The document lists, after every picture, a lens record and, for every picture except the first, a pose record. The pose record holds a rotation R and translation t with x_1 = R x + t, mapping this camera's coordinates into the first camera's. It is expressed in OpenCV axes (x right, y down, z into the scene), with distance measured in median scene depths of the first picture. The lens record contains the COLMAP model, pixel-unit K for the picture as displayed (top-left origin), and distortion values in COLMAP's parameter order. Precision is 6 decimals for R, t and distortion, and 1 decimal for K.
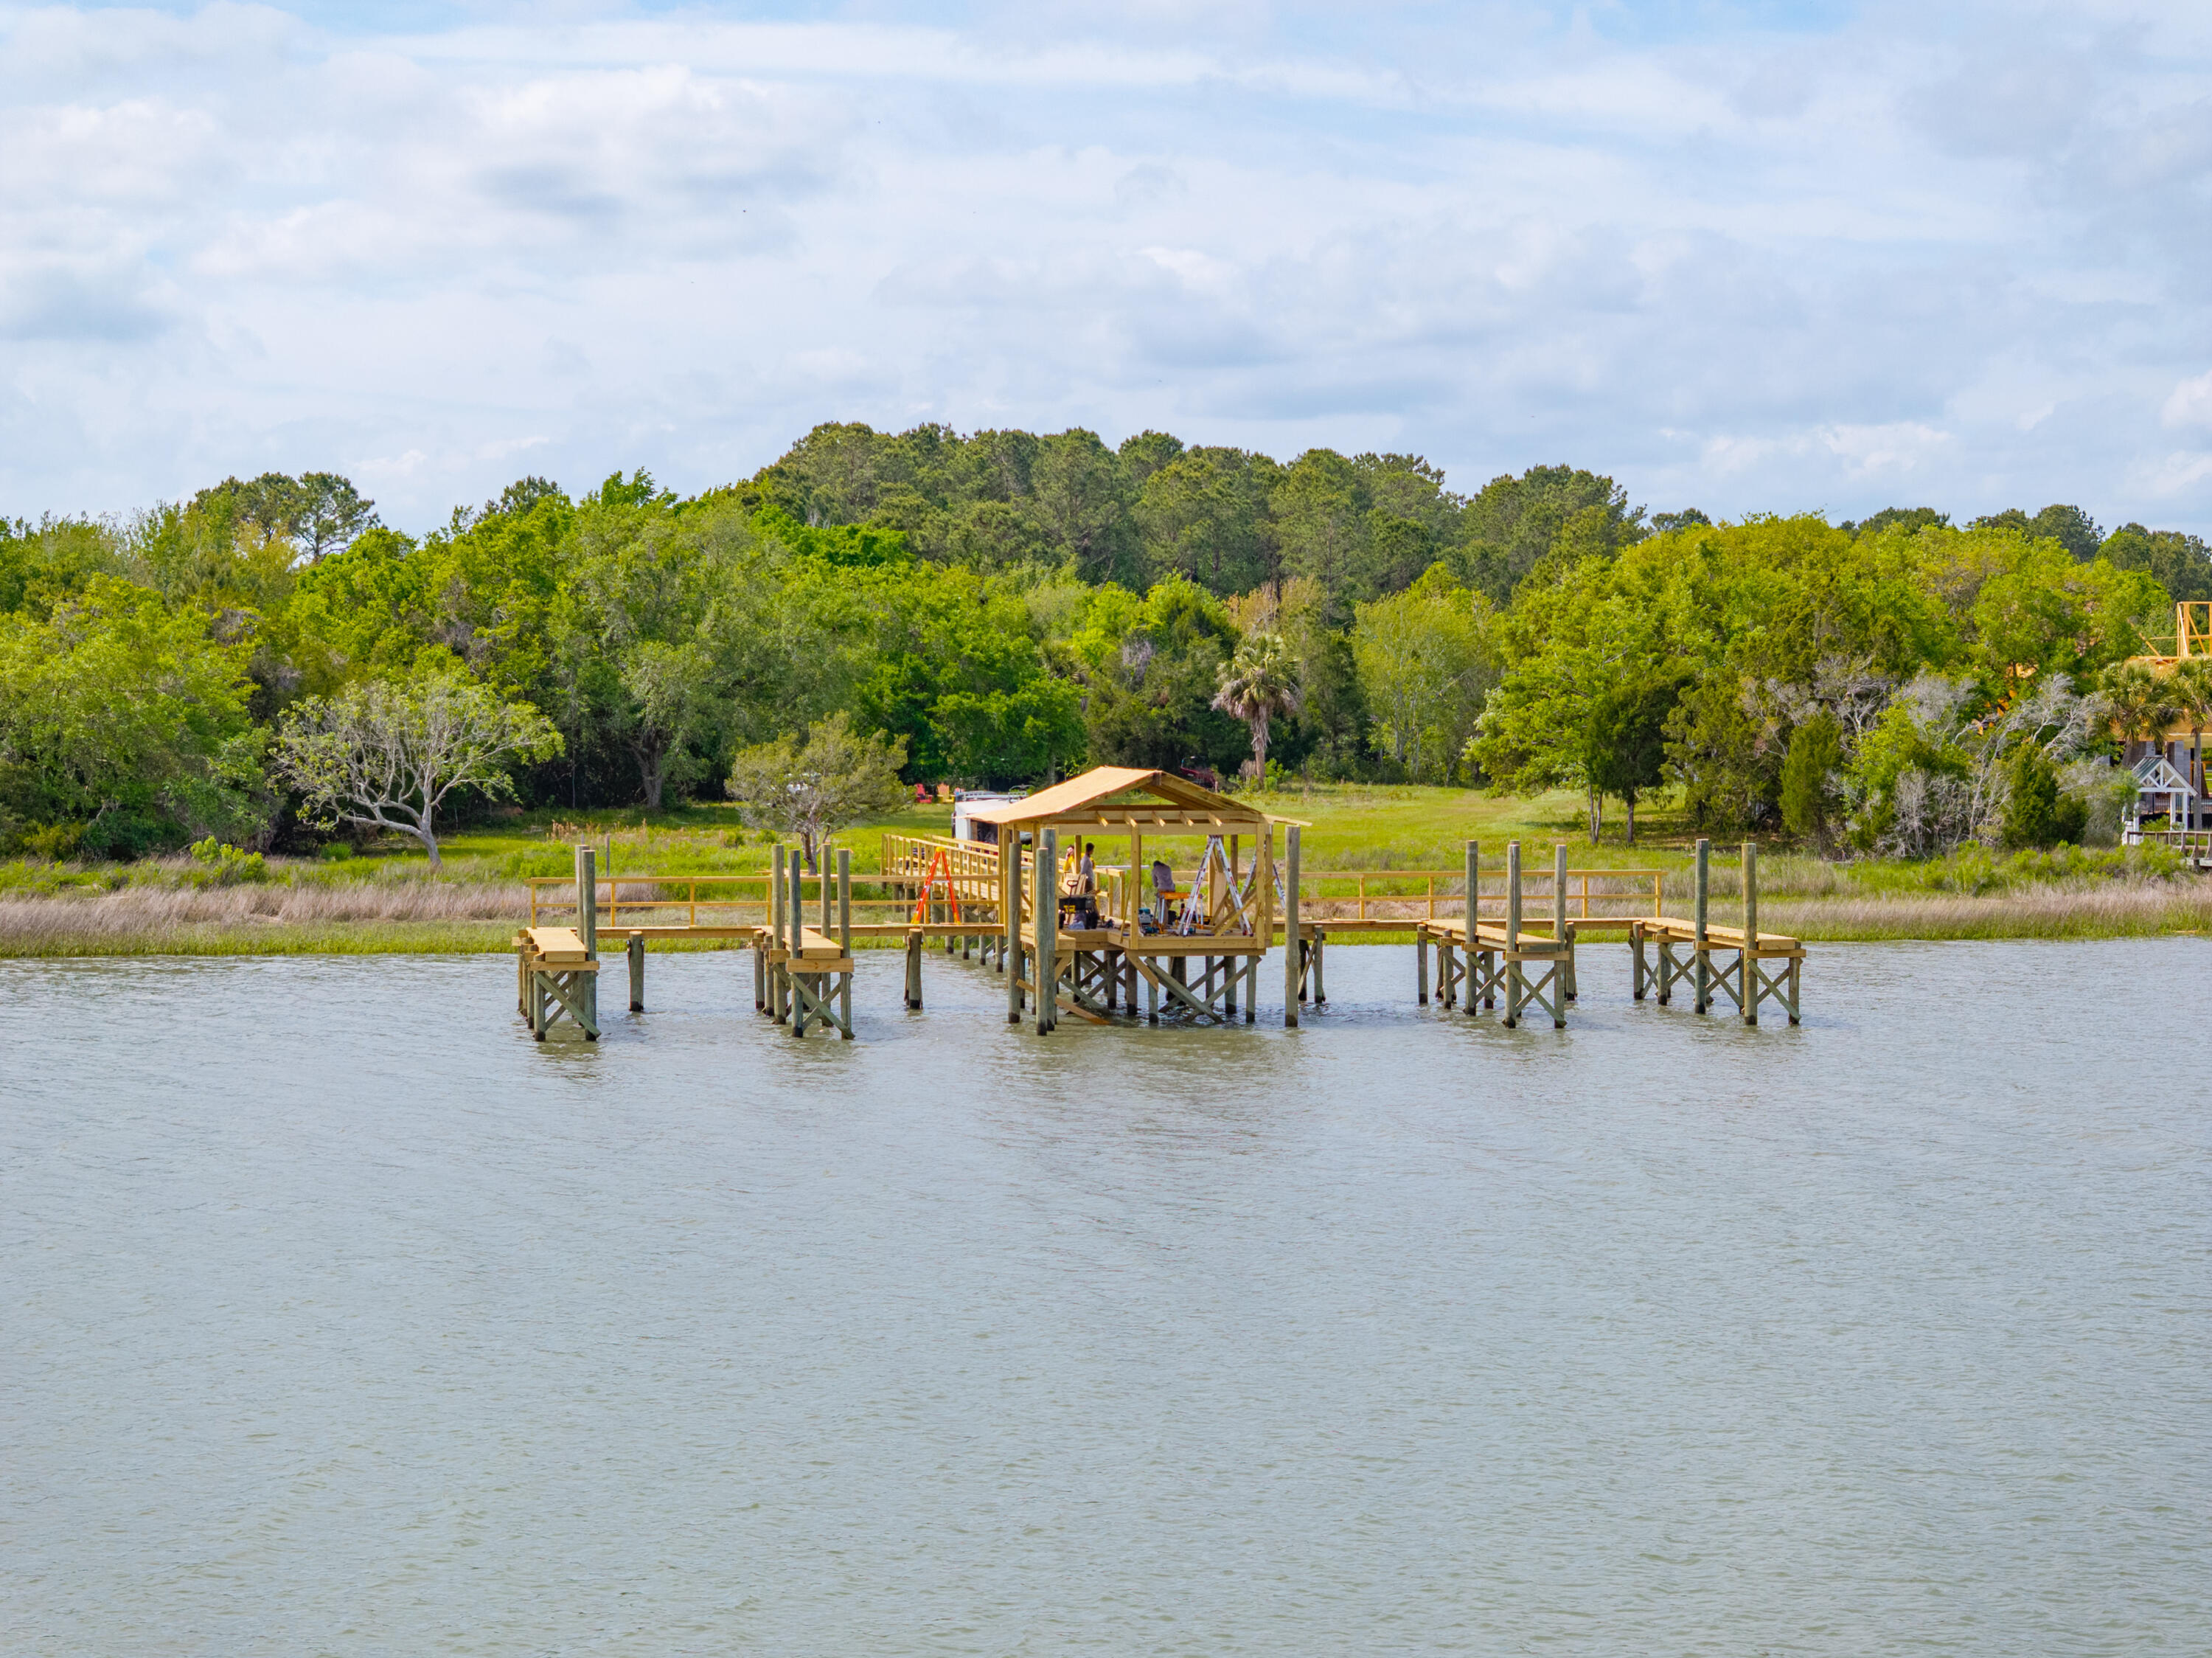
lens RADIAL K [[4579.3, 0, 1106.0], [0, 4579.3, 829.0], [0, 0, 1]] dist [-0.143221, 0.027946]
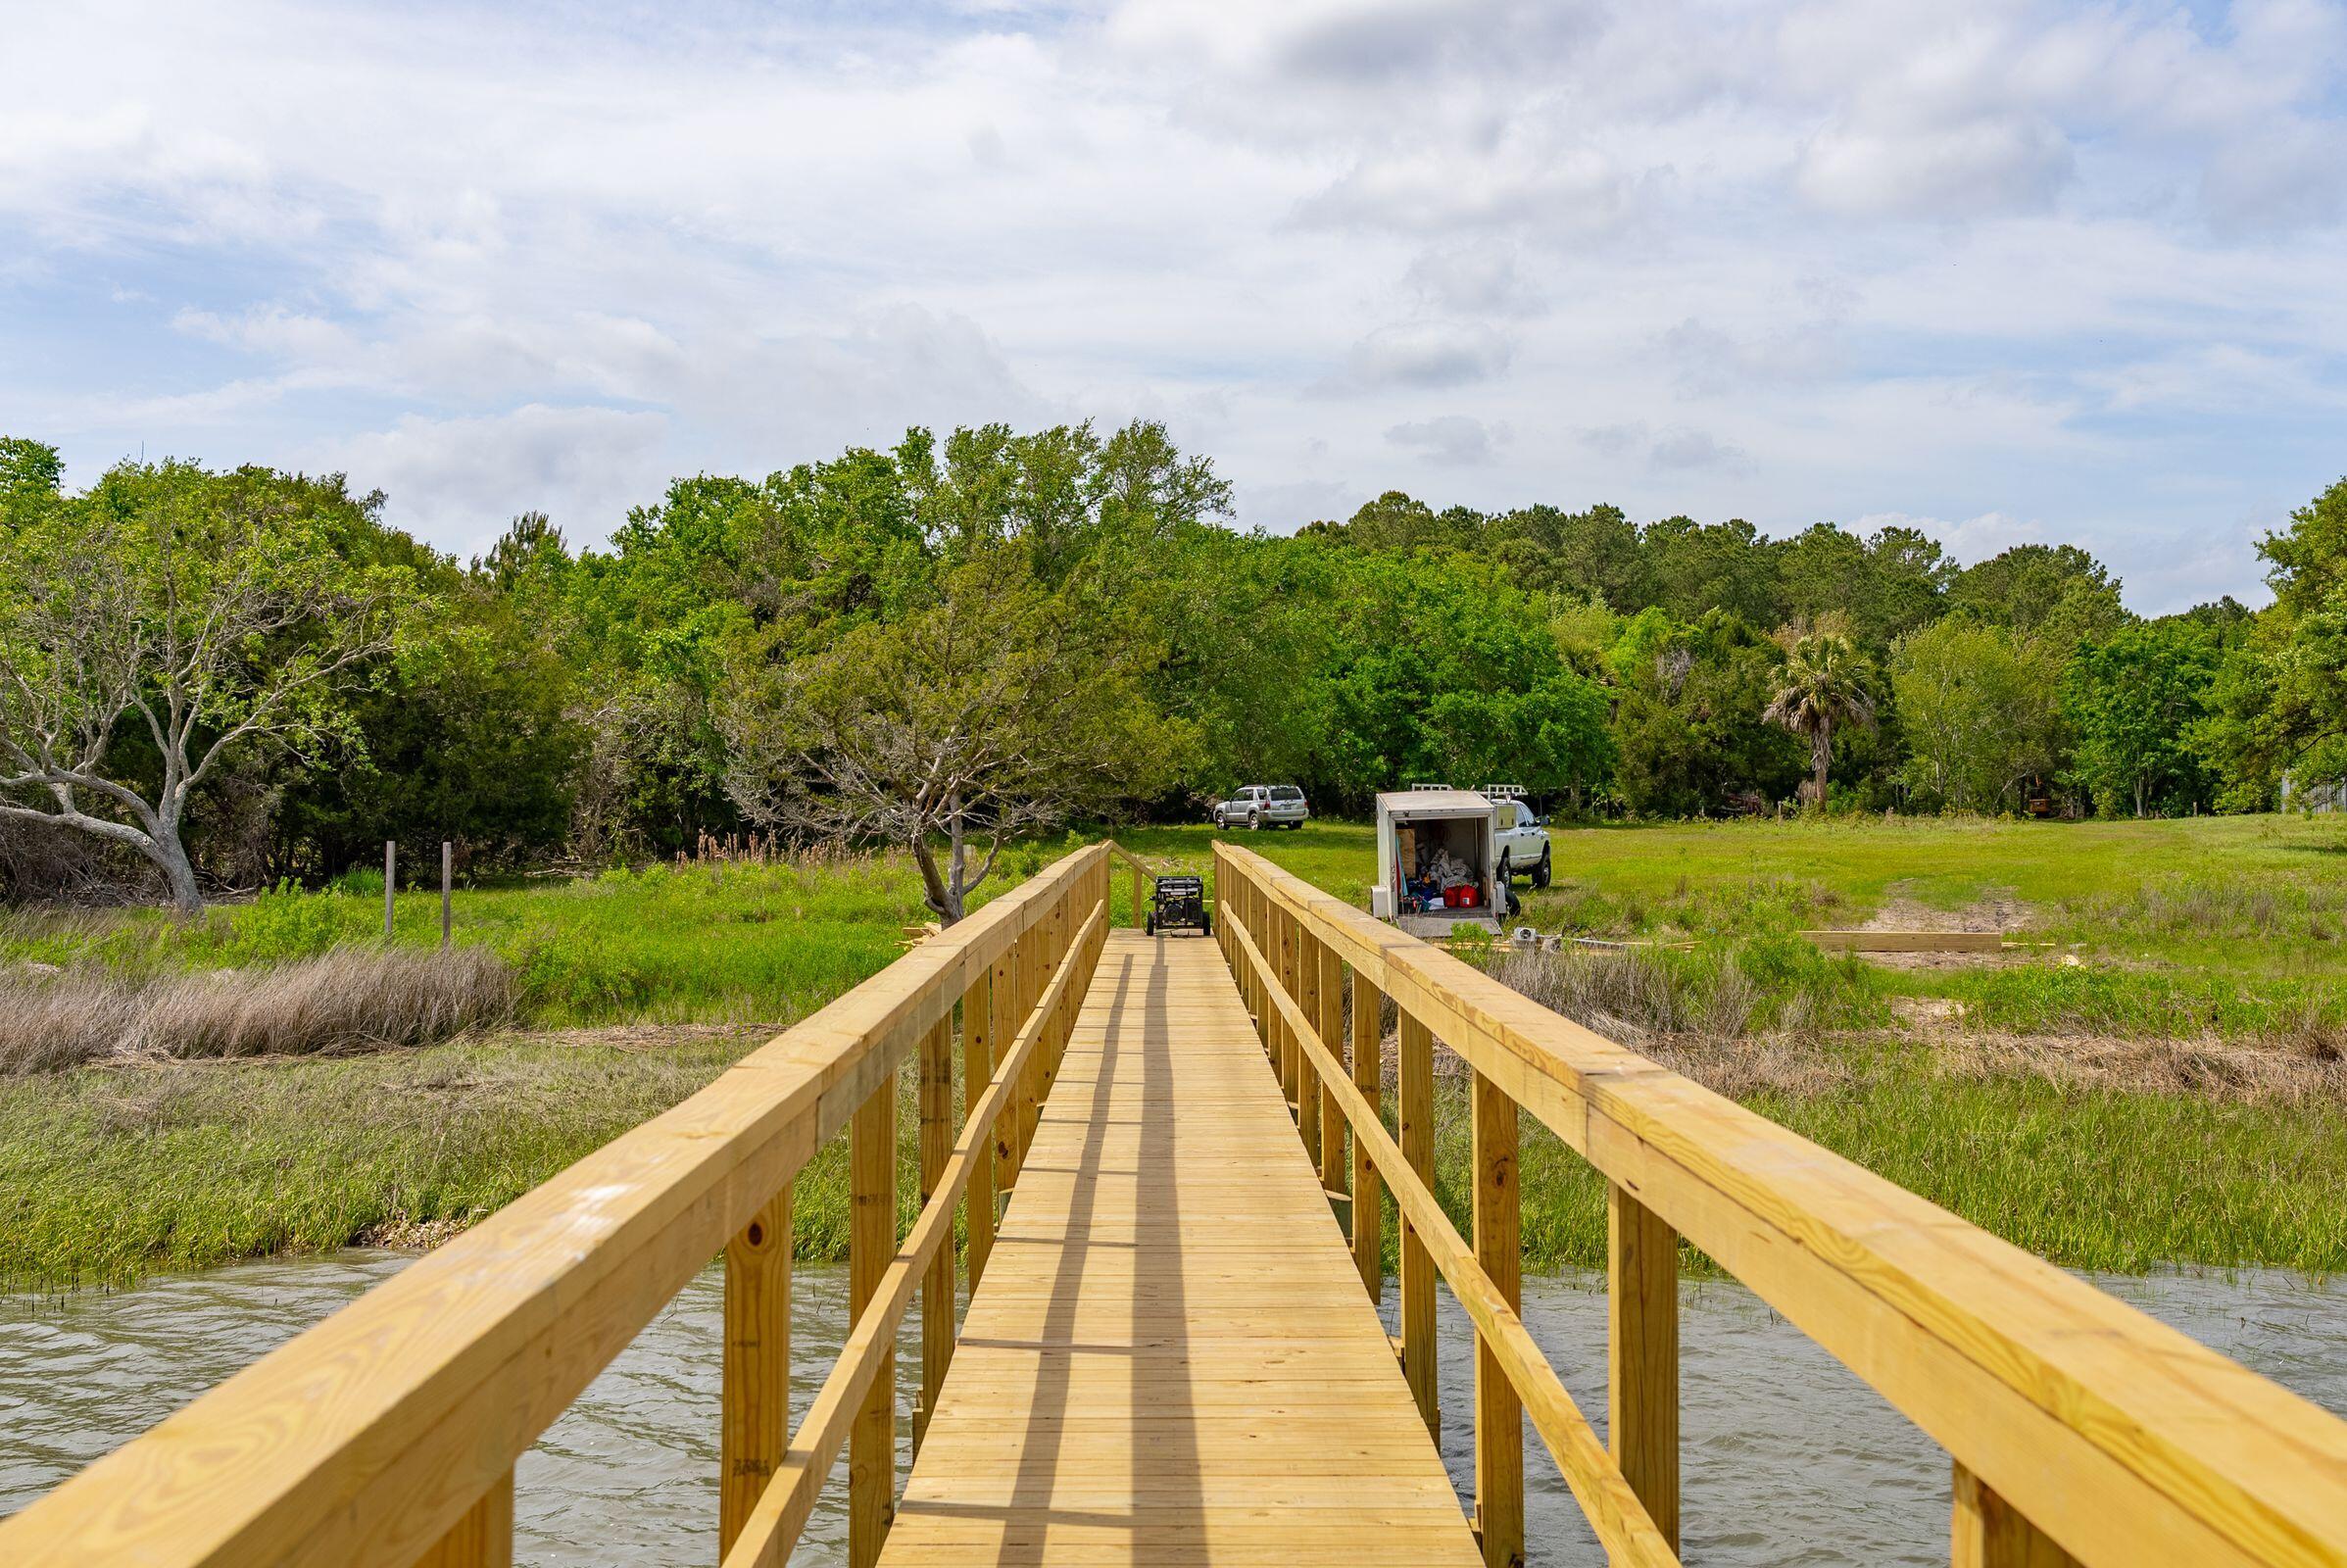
lens RADIAL K [[2628.1, 0, 1173.5], [0, 2628.1, 784.0], [0, 0, 1]] dist [0.018007, 0.015730]
pose [[0.985768, -0.002645, -0.168091, -0.003181], [-0.002866, 0.999467, -0.032531, 0.002050], [0.168087, 0.032549, 0.985235, 0.491623]]
